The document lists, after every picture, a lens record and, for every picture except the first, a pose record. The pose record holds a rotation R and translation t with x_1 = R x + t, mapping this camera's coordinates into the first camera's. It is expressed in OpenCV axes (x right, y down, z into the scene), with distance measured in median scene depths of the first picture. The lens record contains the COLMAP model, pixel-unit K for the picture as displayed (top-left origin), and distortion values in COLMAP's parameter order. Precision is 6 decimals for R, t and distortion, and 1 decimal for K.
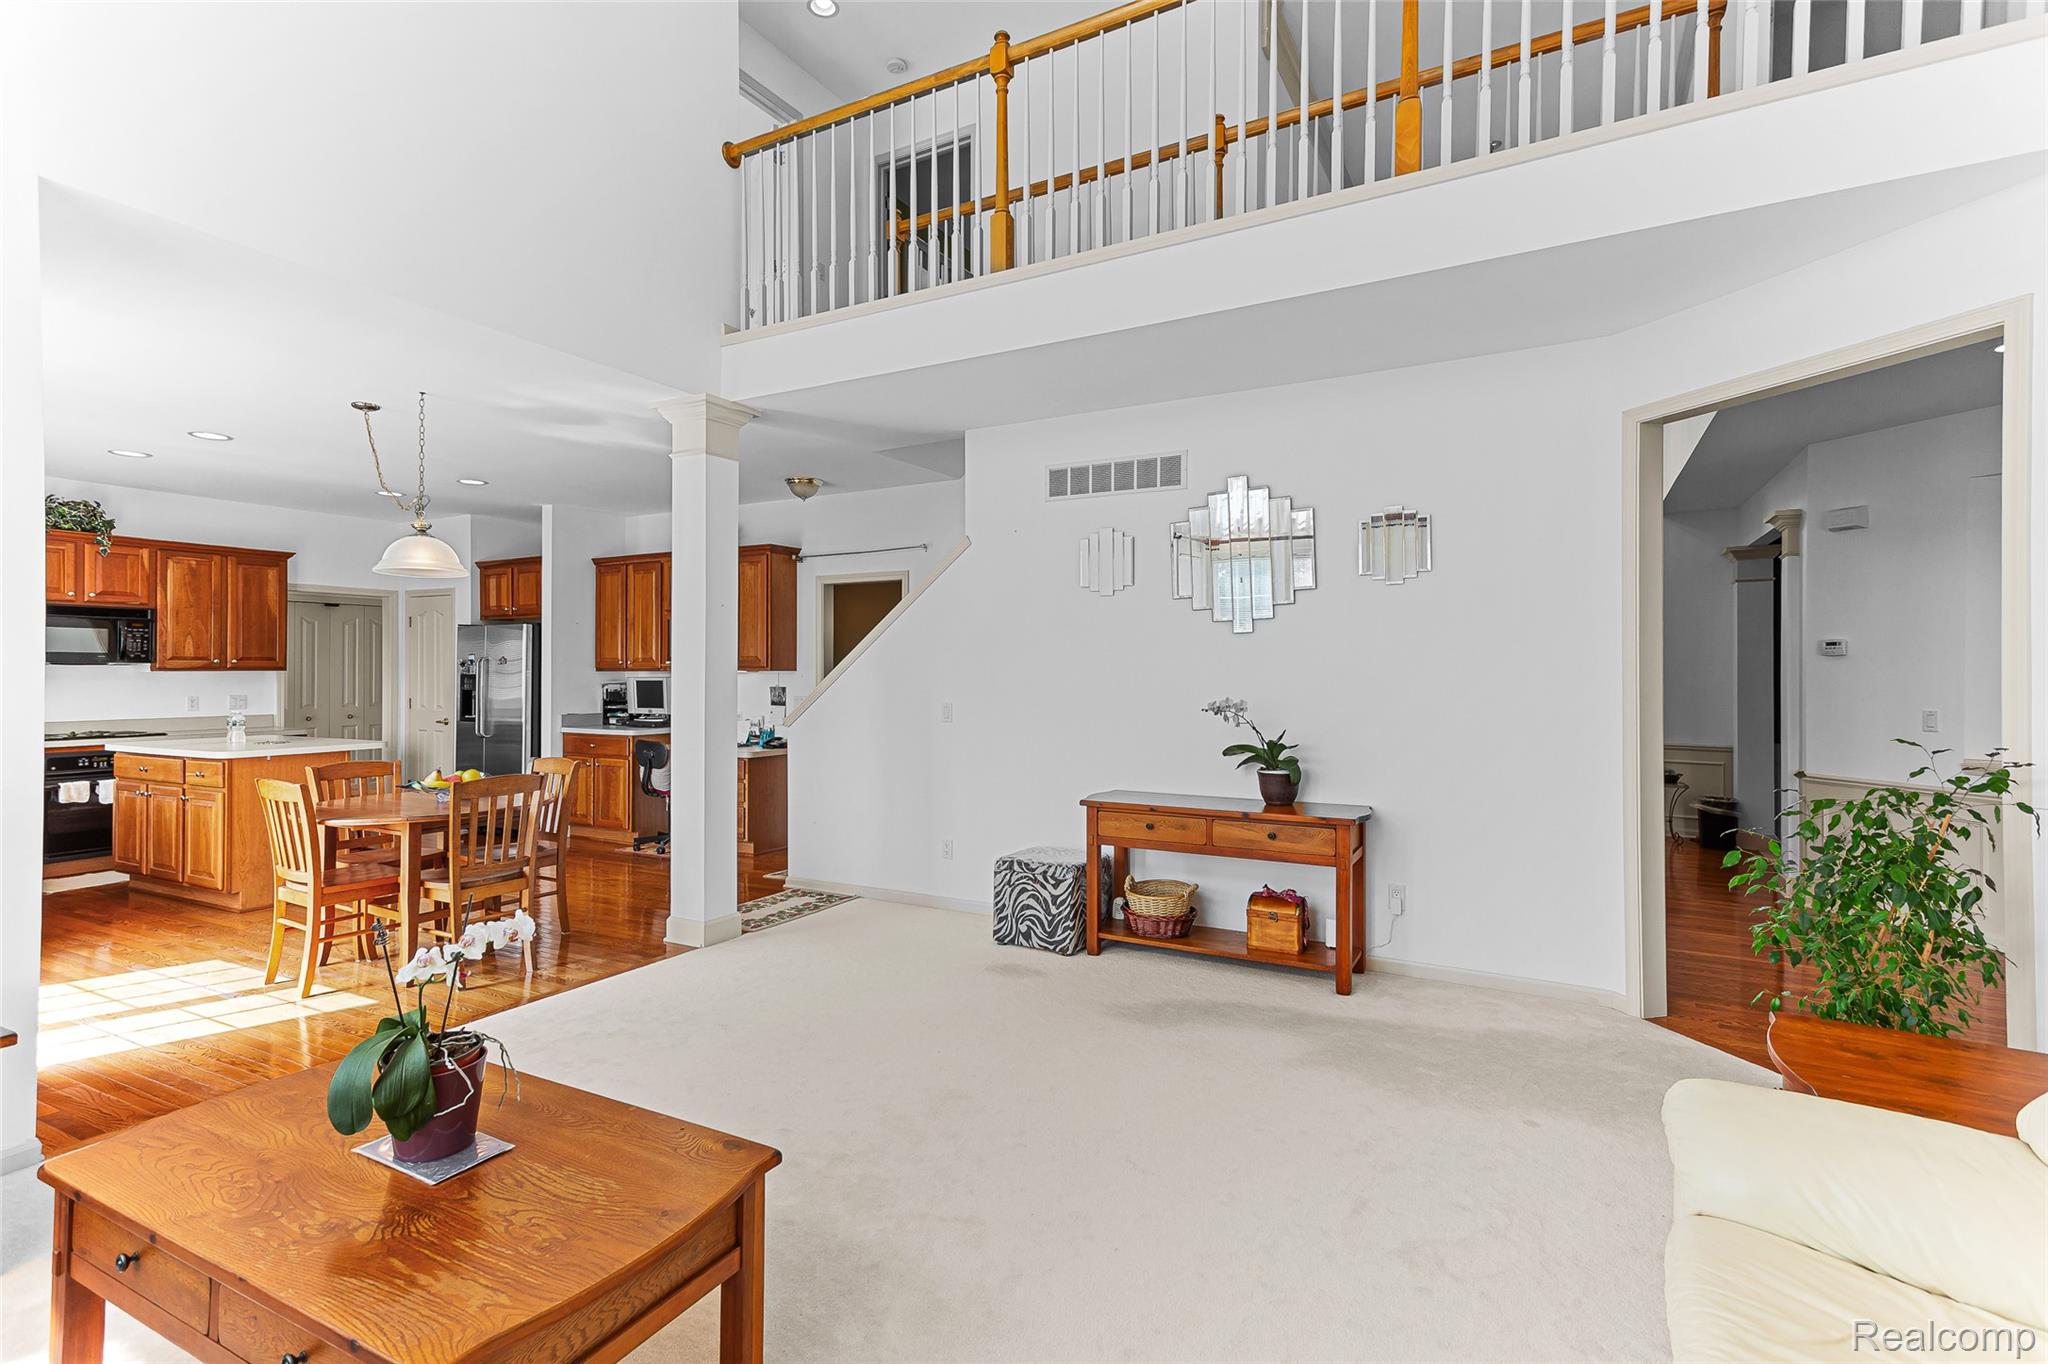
lens RADIAL K [[965.2, 0, 1020.3], [0, 965.2, 665.7], [0, 0, 1]] dist [0.019315, 0.000699]
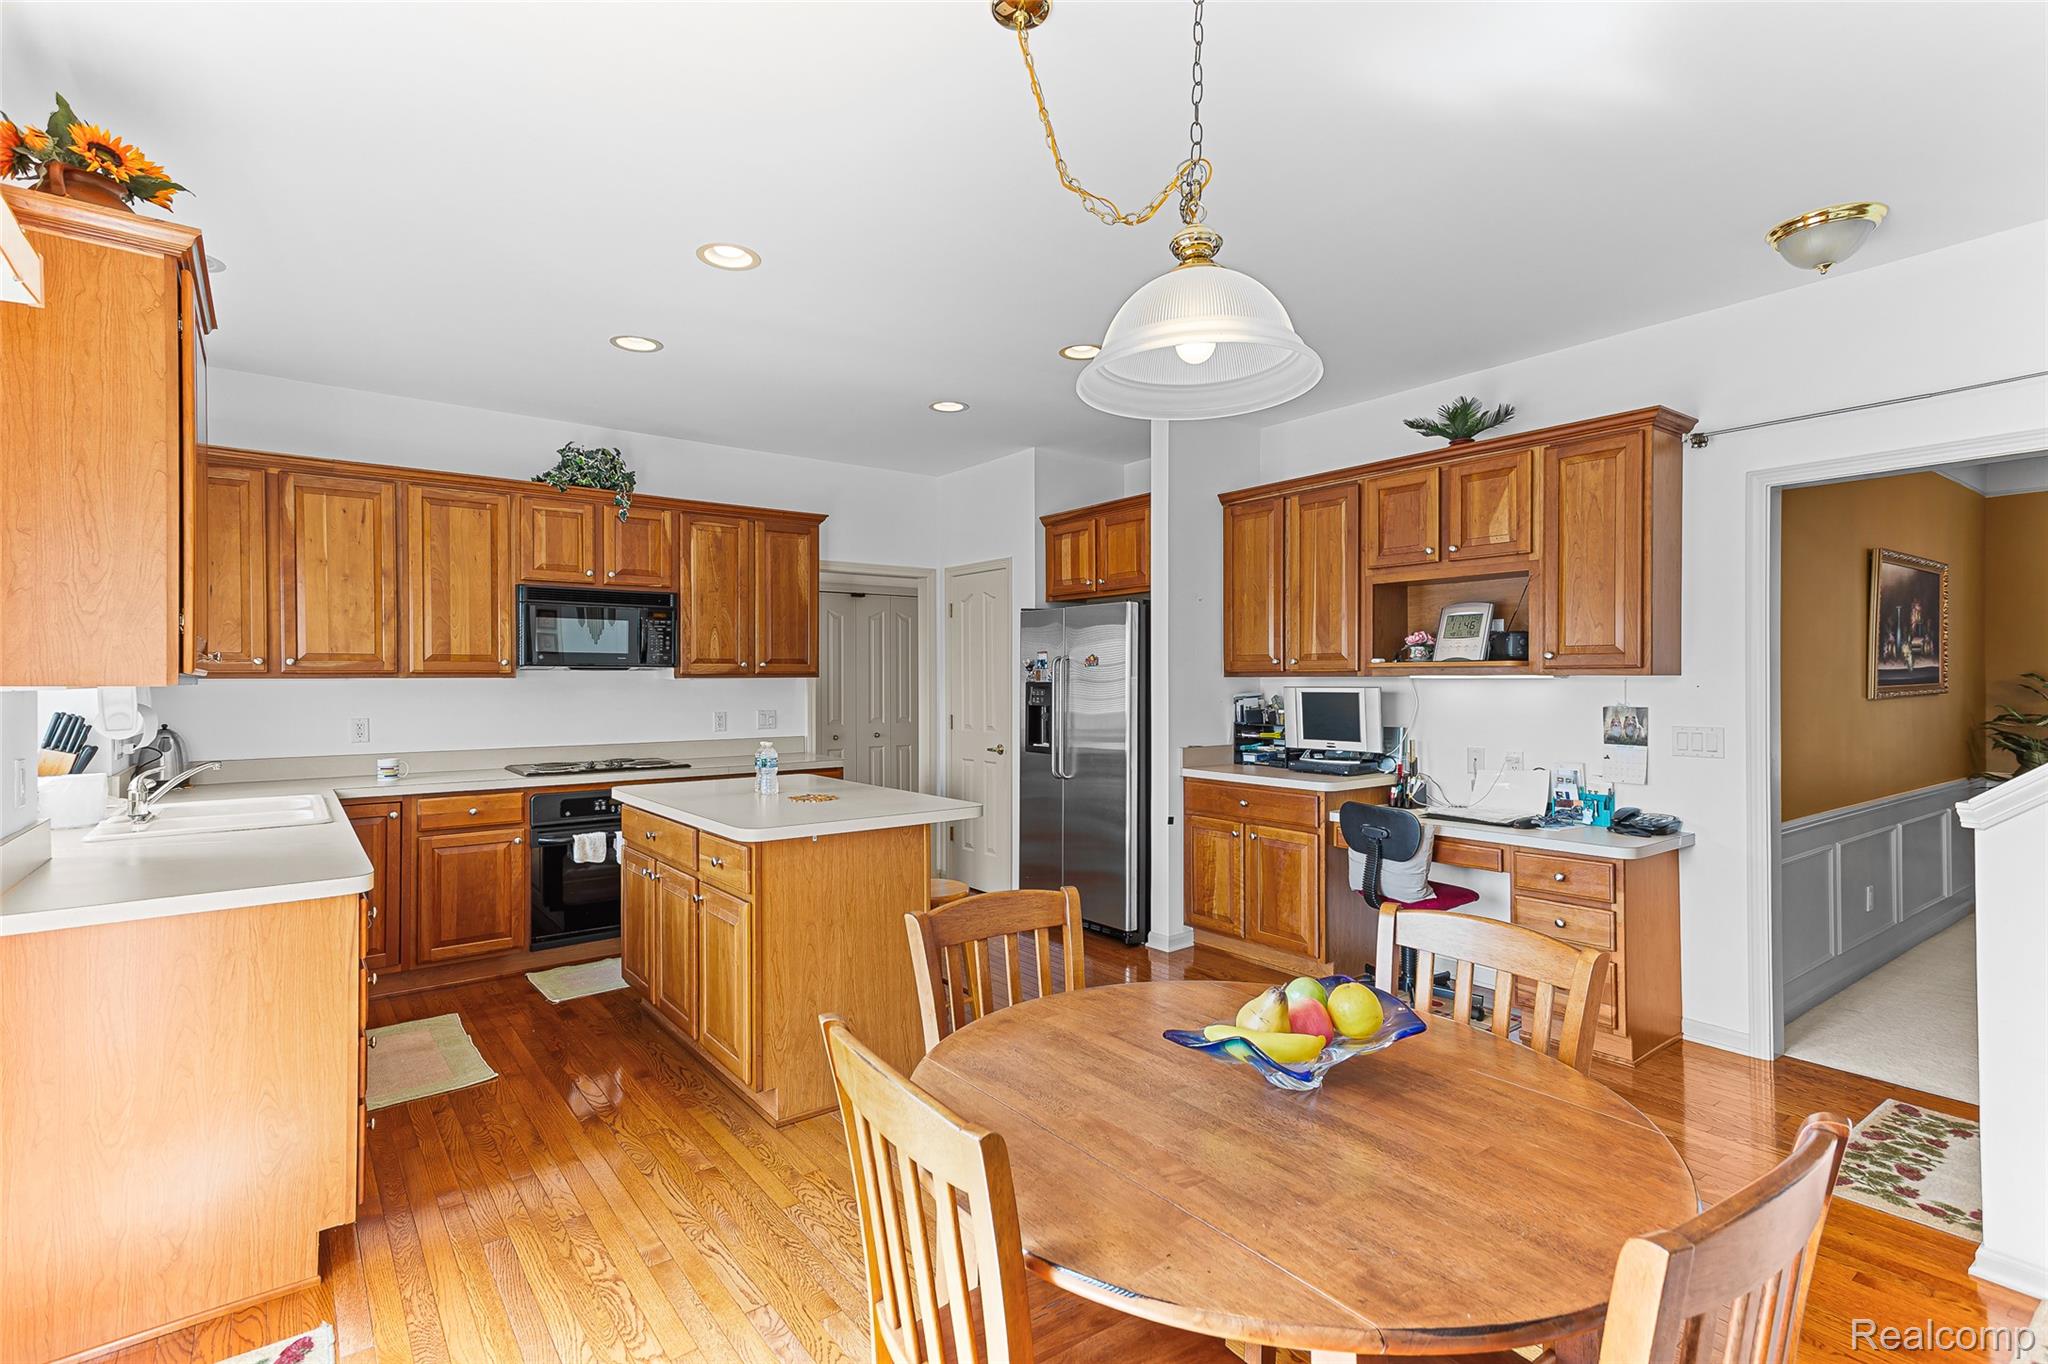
lens RADIAL K [[967.6, 0, 999.9], [0, 967.6, 676.8], [0, 0, 1]] dist [-0.001269, 0.000112]
pose [[0.906452, -0.003276, -0.422296, -0.330544], [0.005299, 0.999979, 0.003618, 0.002777], [0.422276, -0.005517, 0.906451, 0.409778]]
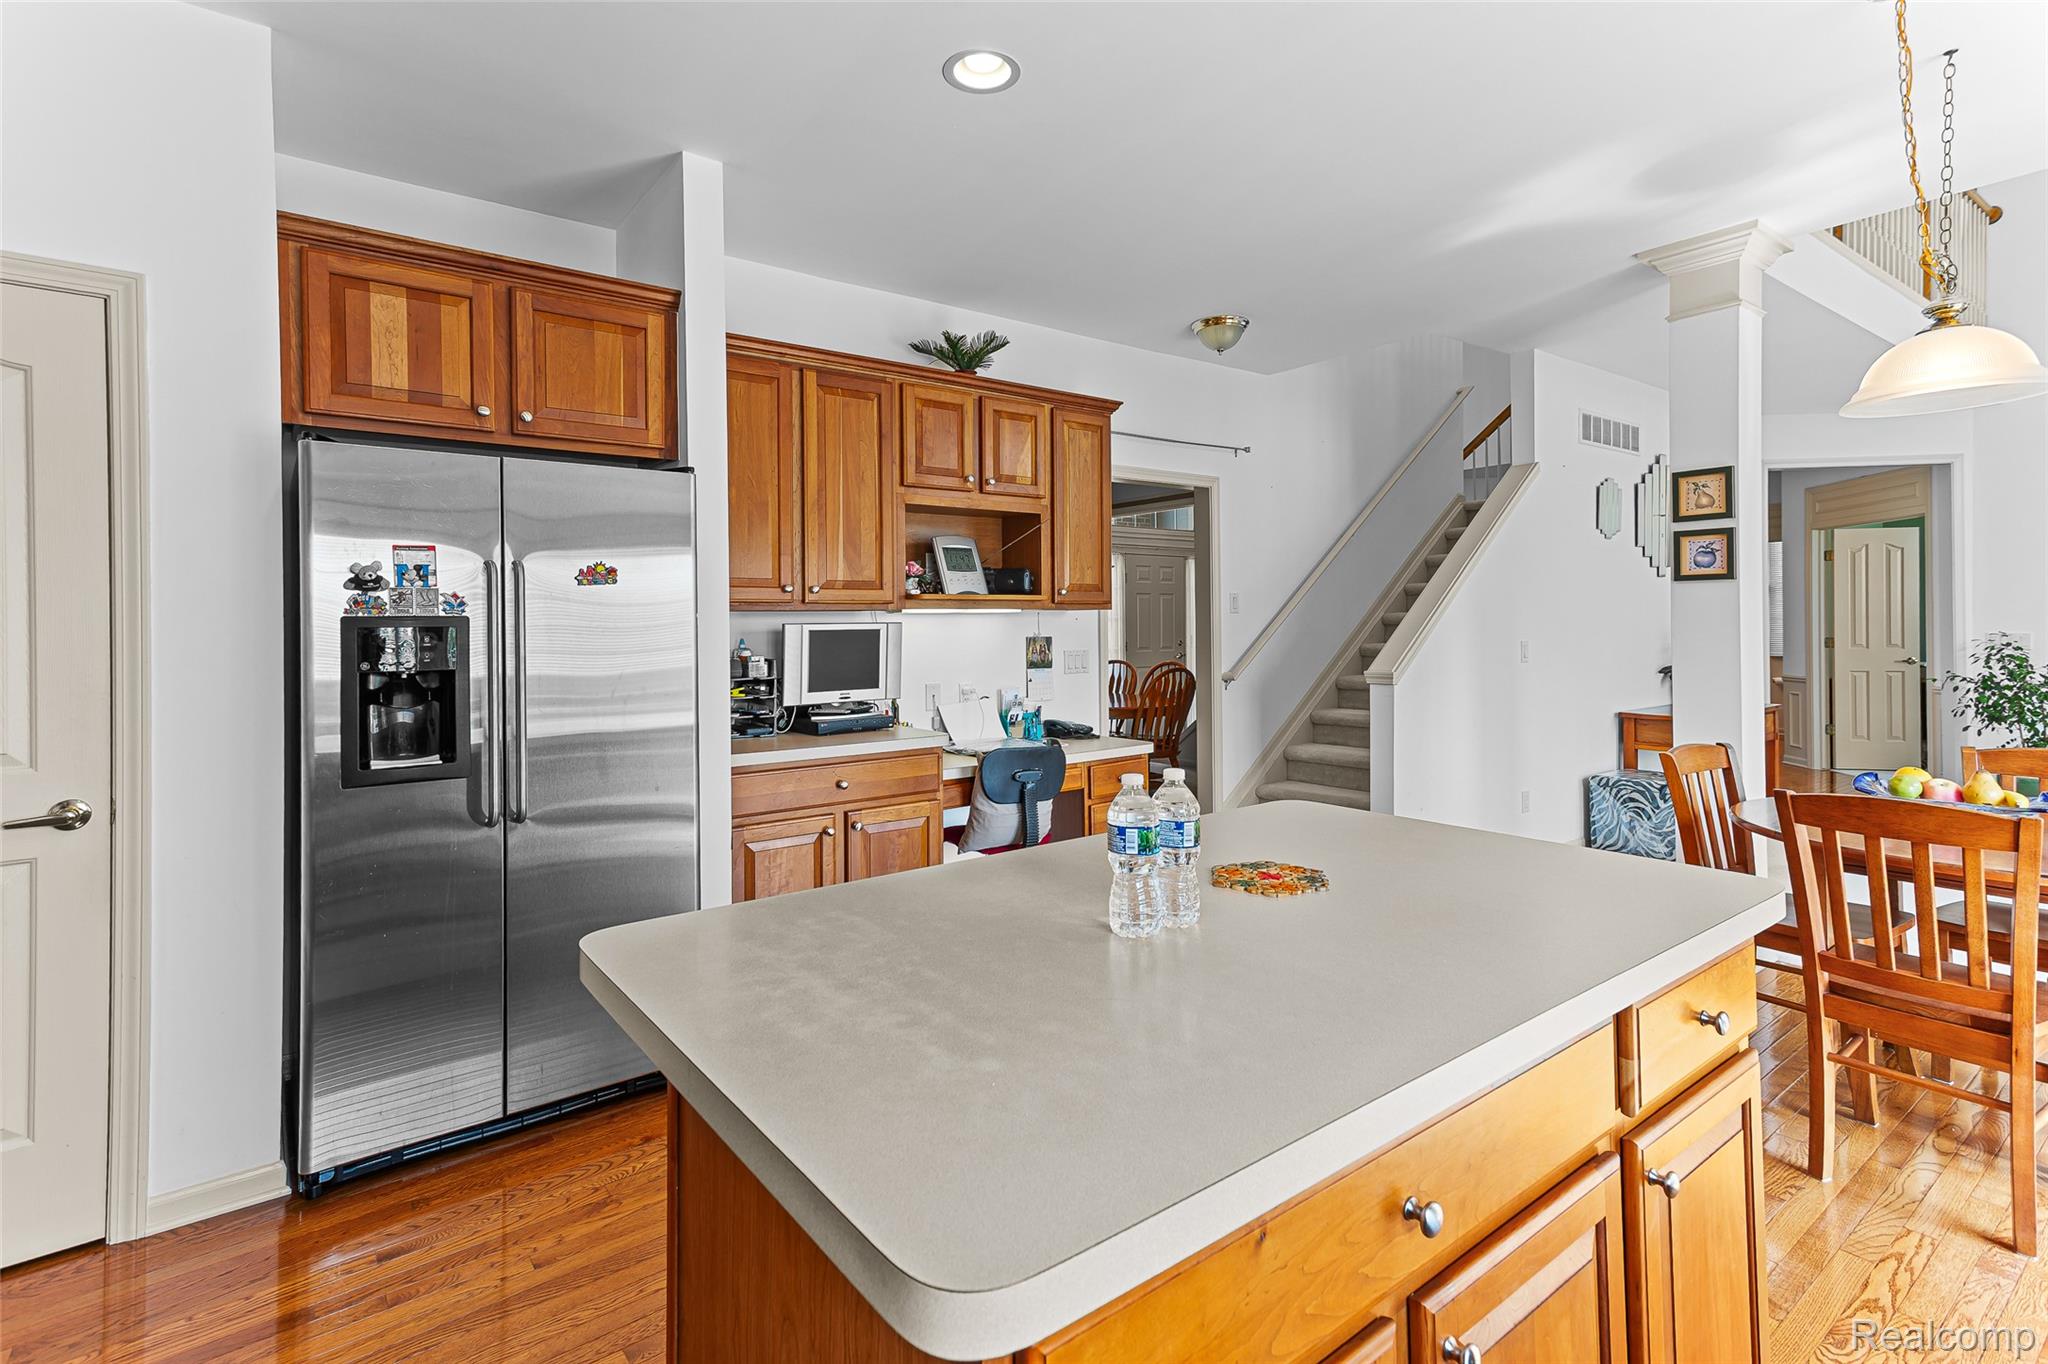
lens RADIAL K [[996.4, 0, 1024.8], [0, 996.4, 615.2], [0, 0, 1]] dist [0.018480, 0.000155]
pose [[0.399544, 0.000522, 0.916714, -0.813317], [0.003132, 0.999993, -0.001935, 0.009673], [-0.916709, 0.003644, 0.399539, 0.758852]]
